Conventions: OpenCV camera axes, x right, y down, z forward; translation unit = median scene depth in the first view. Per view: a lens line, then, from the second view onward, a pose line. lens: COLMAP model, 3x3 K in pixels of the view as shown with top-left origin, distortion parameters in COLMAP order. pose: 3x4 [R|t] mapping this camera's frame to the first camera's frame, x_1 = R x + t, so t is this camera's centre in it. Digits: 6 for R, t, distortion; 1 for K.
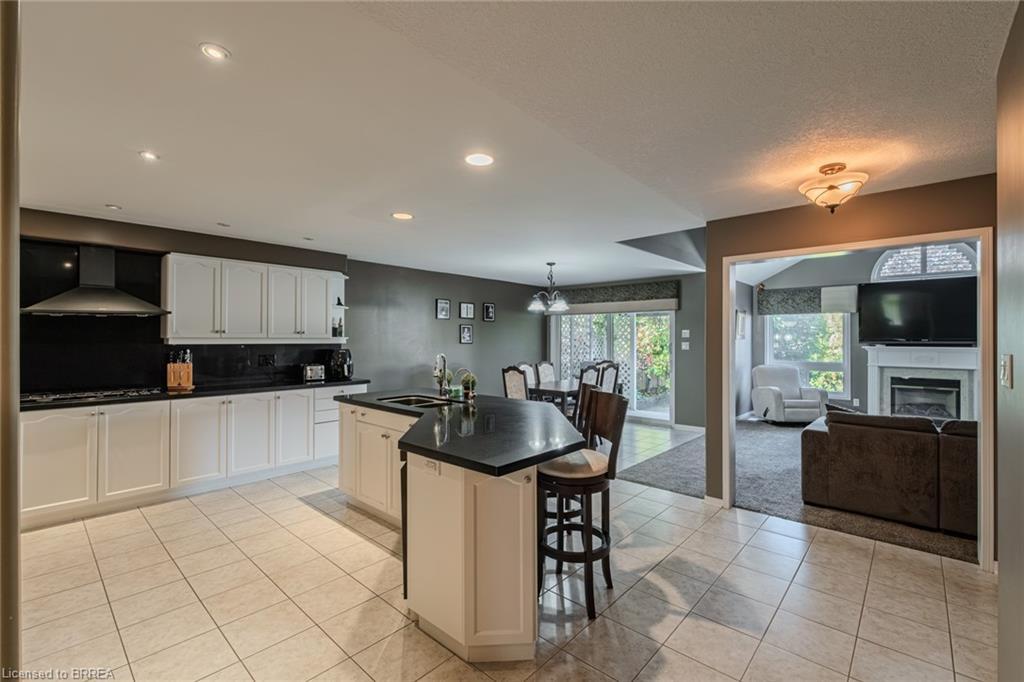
lens RADIAL K [[446.8, 0, 524.6], [0, 446.8, 338.2], [0, 0, 1]] dist [-0.002193, -0.000742]
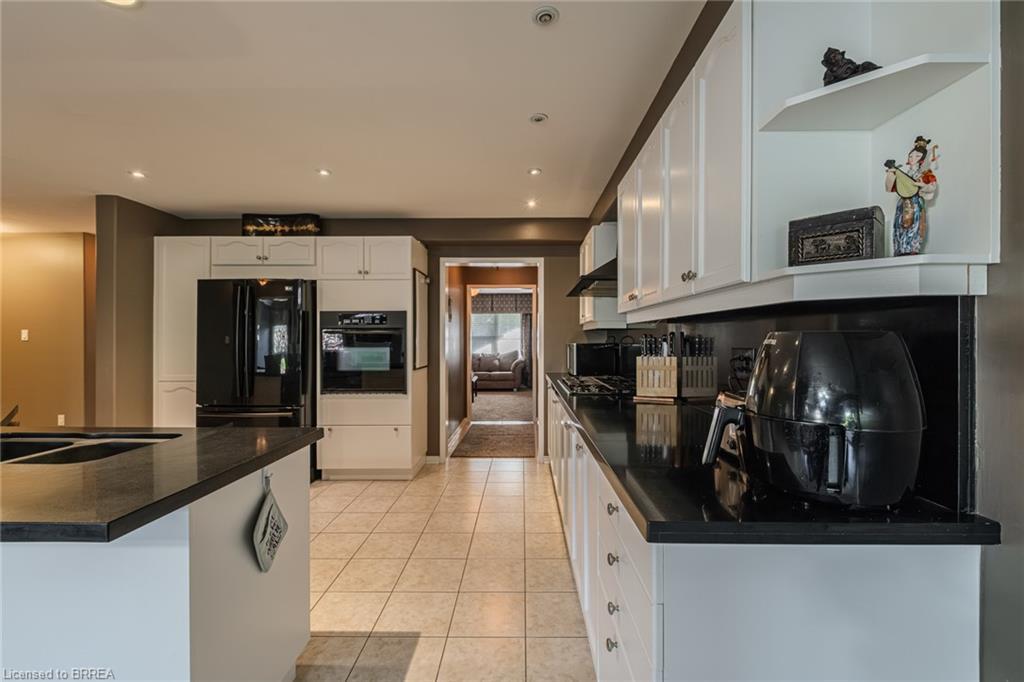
lens RADIAL K [[441.0, 0, 520.4], [0, 441.0, 338.3], [0, 0, 1]] dist [-0.004202, -0.000877]
pose [[-0.755455, -0.004583, -0.655185, -0.209746], [-0.001668, 0.999986, -0.005073, 0.029442], [0.655199, -0.002740, -0.755452, 1.085421]]
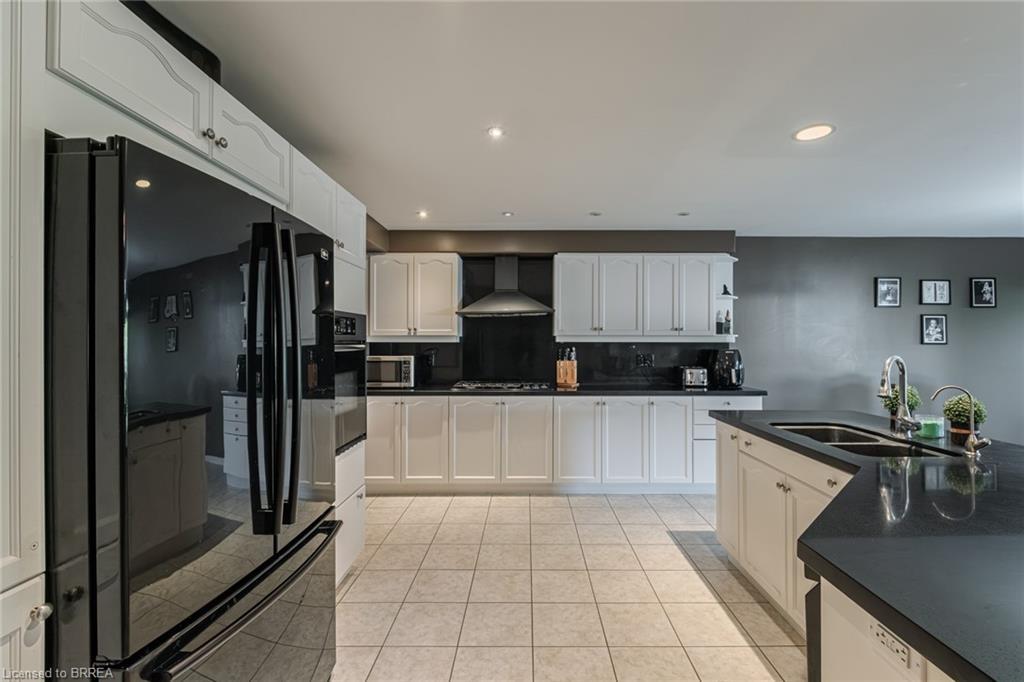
lens RADIAL K [[446.8, 0, 524.6], [0, 446.8, 338.2], [0, 0, 1]] dist [-0.002193, -0.000742]
pose [[0.658615, -0.008282, -0.752435, -0.051691], [0.001166, 0.999949, -0.009987, 0.012235], [0.752479, 0.005700, 0.658591, 0.206624]]
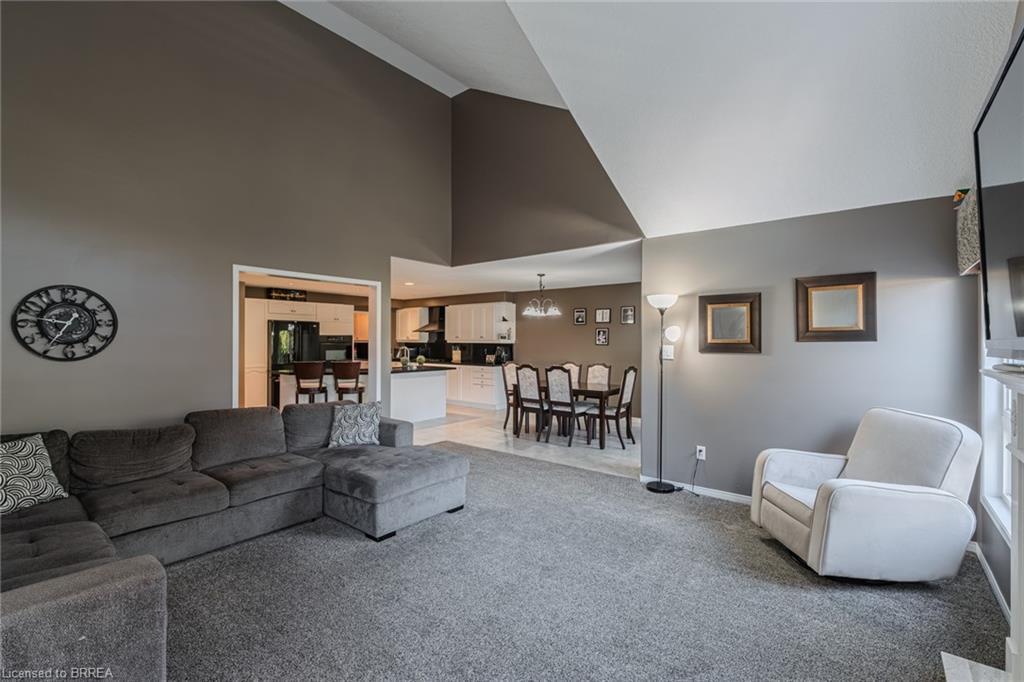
lens RADIAL K [[446.8, 0, 524.6], [0, 446.8, 338.2], [0, 0, 1]] dist [-0.002193, -0.000742]
pose [[0.072146, -0.006977, -0.997370, 1.353655], [-0.000953, 0.999975, -0.007065, 0.004083], [0.997394, 0.001460, 0.072138, 0.992003]]
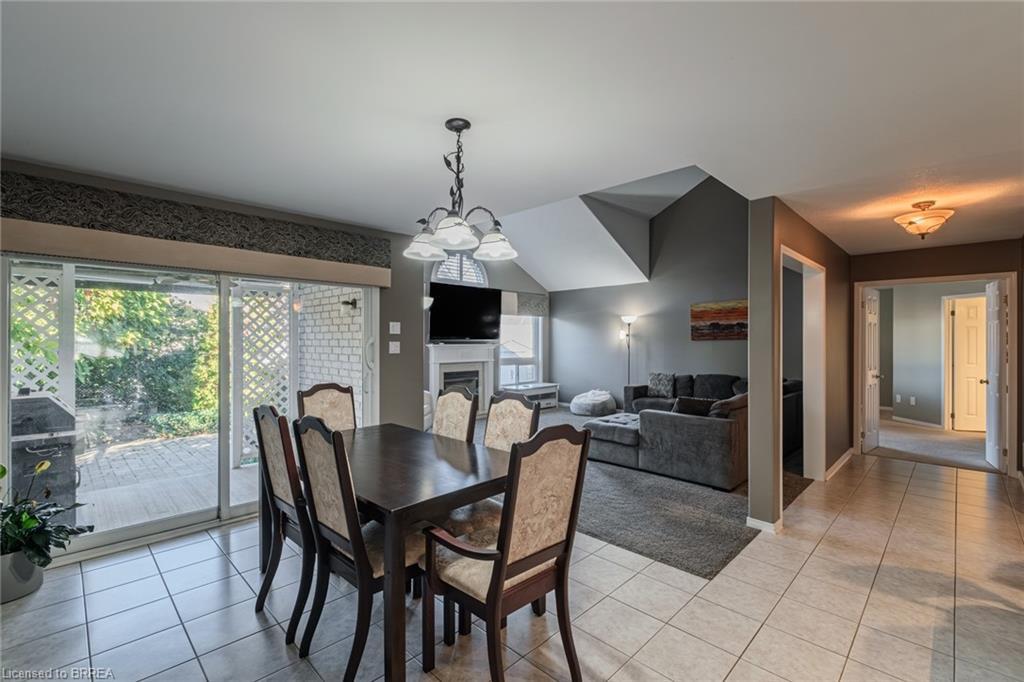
lens RADIAL K [[449.5, 0, 512.0], [0, 449.5, 341.0], [0, 0, 1]] dist [-0.001069, -0.000456]
pose [[0.058803, -0.005499, 0.998254, -0.340175], [-0.002112, 0.999982, 0.005632, 0.005483], [-0.998267, -0.002440, 0.058790, 1.061121]]
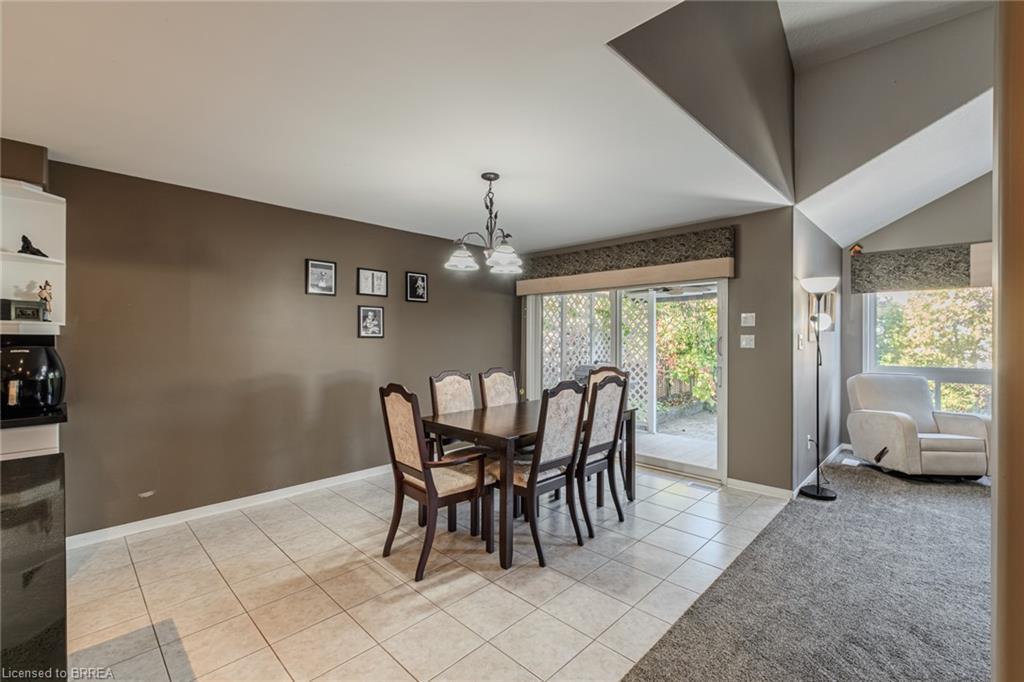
lens RADIAL K [[443.6, 0, 526.1], [0, 443.6, 337.2], [0, 0, 1]] dist [-0.001189, -0.000154]
pose [[0.999451, -0.000789, -0.033132, 0.131089], [0.000791, 1.000000, 0.000062, 0.015707], [0.033132, -0.000088, 0.999451, 0.570153]]
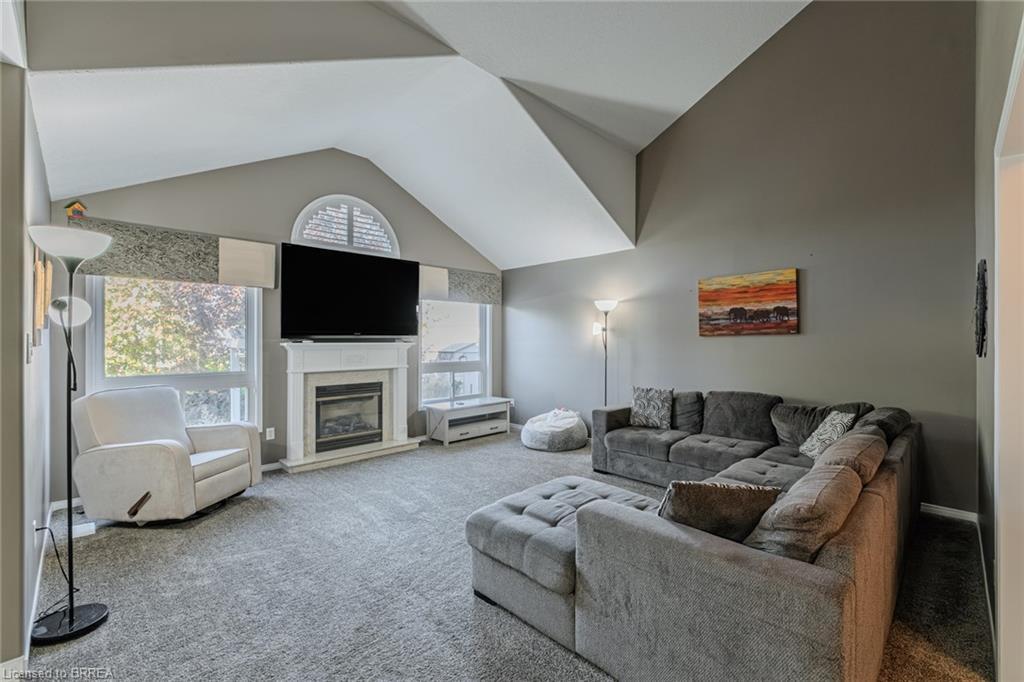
lens RADIAL K [[441.0, 0, 520.4], [0, 441.0, 338.3], [0, 0, 1]] dist [-0.004202, -0.000877]
pose [[0.057095, -0.000870, 0.998368, 0.215708], [-0.002316, 0.999997, 0.001004, 0.014044], [-0.998366, -0.002370, 0.057092, 0.884966]]
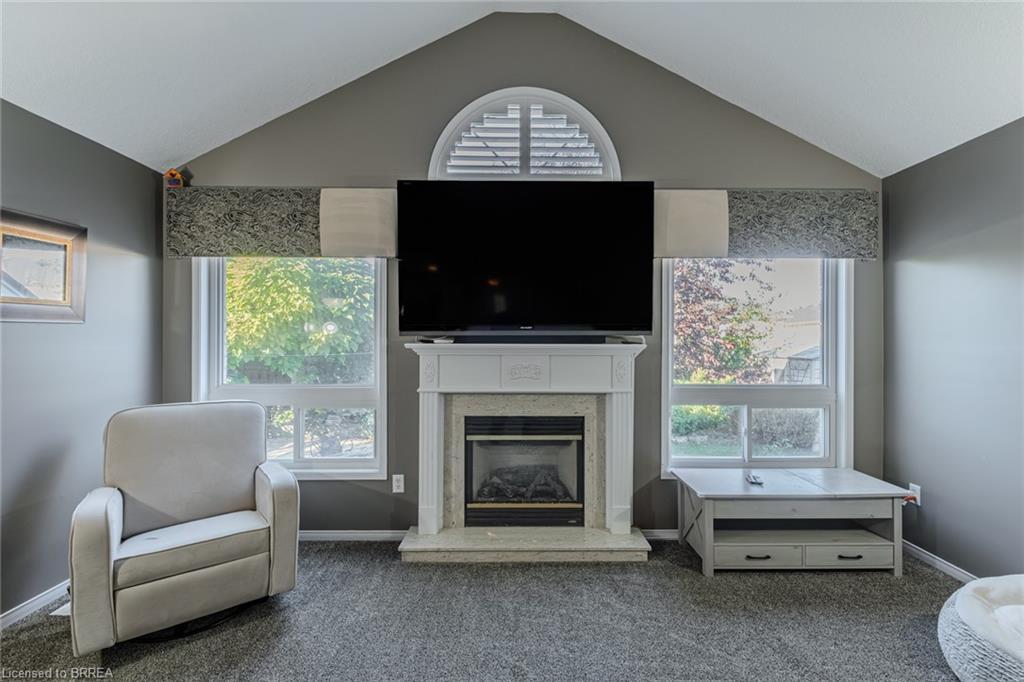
lens RADIAL K [[443.4, 0, 512.0], [0, 443.4, 341.0], [0, 0, 1]] dist [-0.001252, -0.000478]
pose [[0.745160, -0.002858, 0.666880, 0.794010], [-0.000783, 0.999986, 0.005160, 0.019398], [-0.666886, -0.004368, 0.745147, 0.909169]]
